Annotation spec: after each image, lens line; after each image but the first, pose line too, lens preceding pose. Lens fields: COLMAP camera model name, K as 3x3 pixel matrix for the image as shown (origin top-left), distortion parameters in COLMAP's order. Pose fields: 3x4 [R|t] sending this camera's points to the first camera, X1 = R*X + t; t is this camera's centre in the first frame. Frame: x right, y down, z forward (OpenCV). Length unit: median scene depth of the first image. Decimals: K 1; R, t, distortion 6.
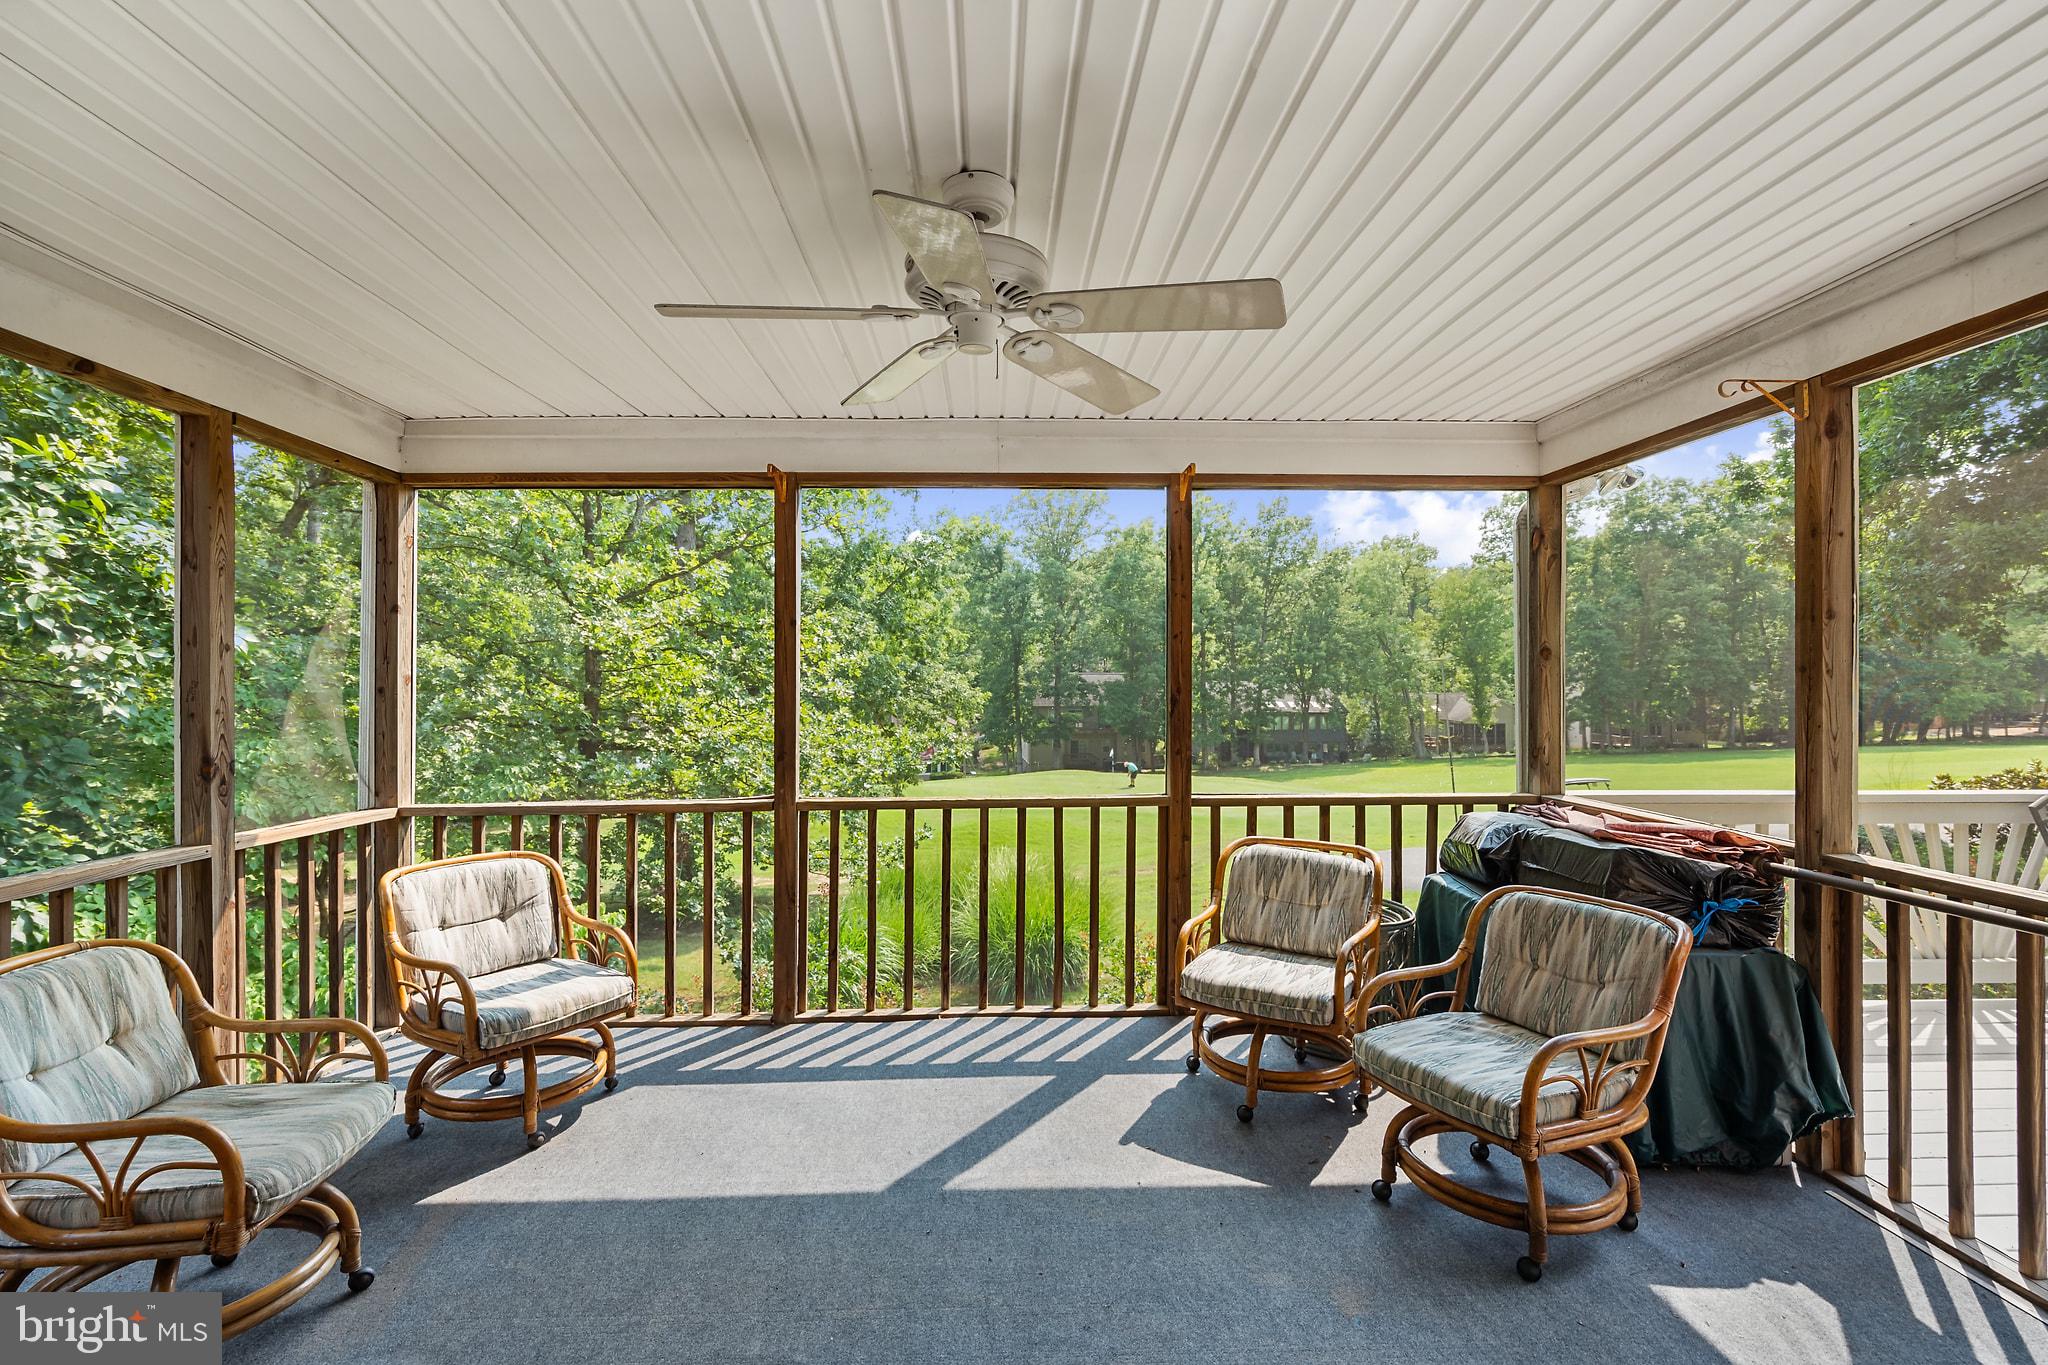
lens RADIAL K [[919.7, 0, 1037.0], [0, 919.7, 705.5], [0, 0, 1]] dist [-0.004774, 0.003543]
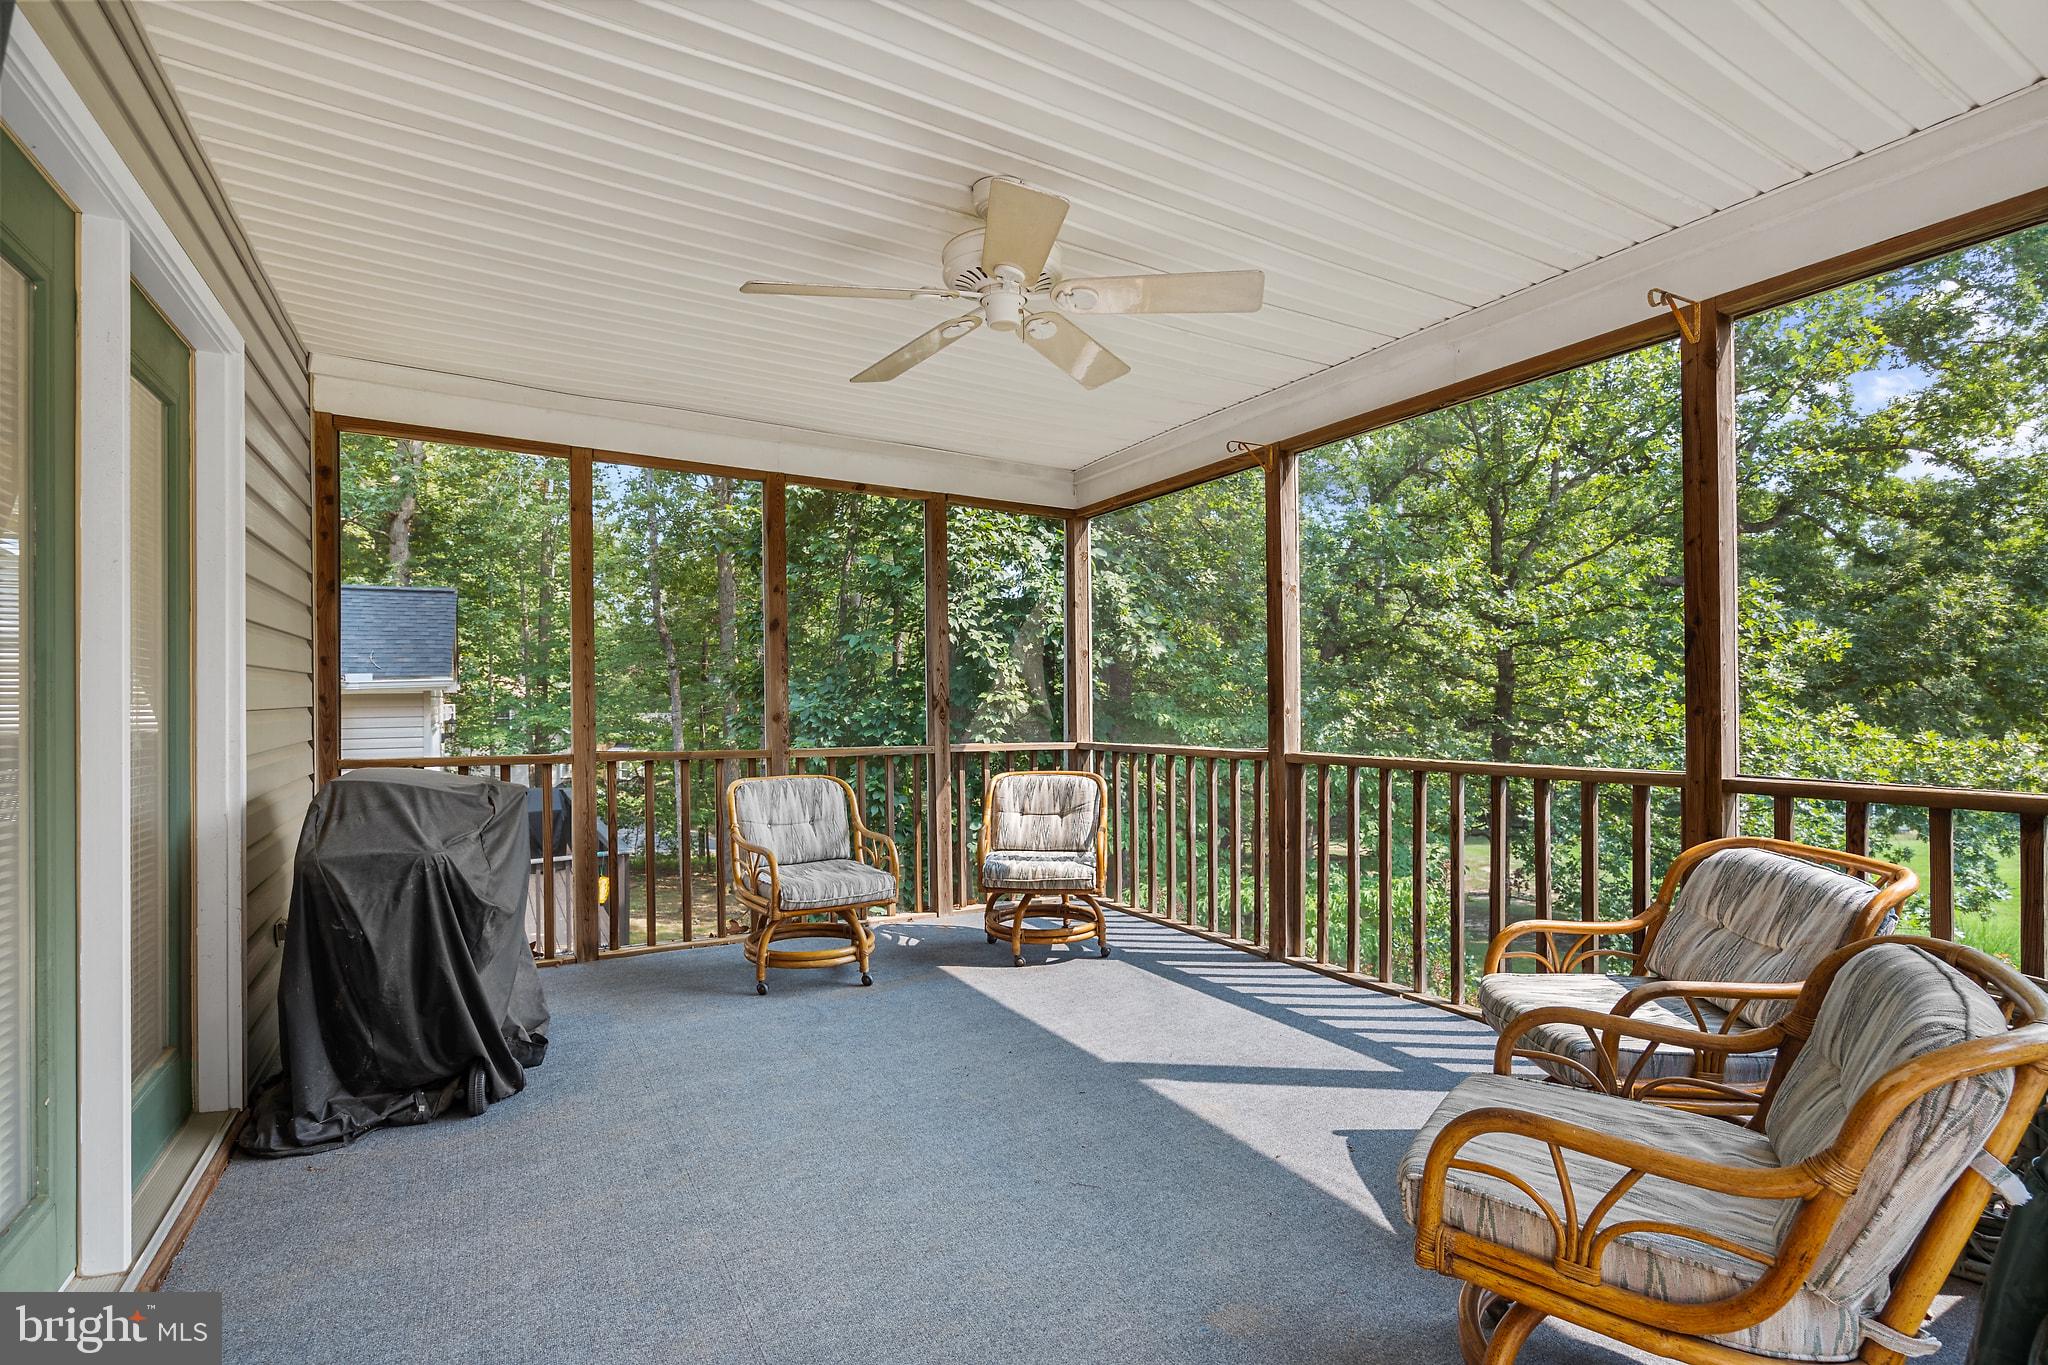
lens RADIAL K [[919.7, 0, 1038.3], [0, 919.7, 715.9], [0, 0, 1]] dist [-0.004774, 0.003543]
pose [[0.481294, 0.012783, -0.876466, 0.583362], [-0.012200, 0.999895, 0.007883, 0.063290], [0.876474, 0.006898, 0.481400, 0.268481]]
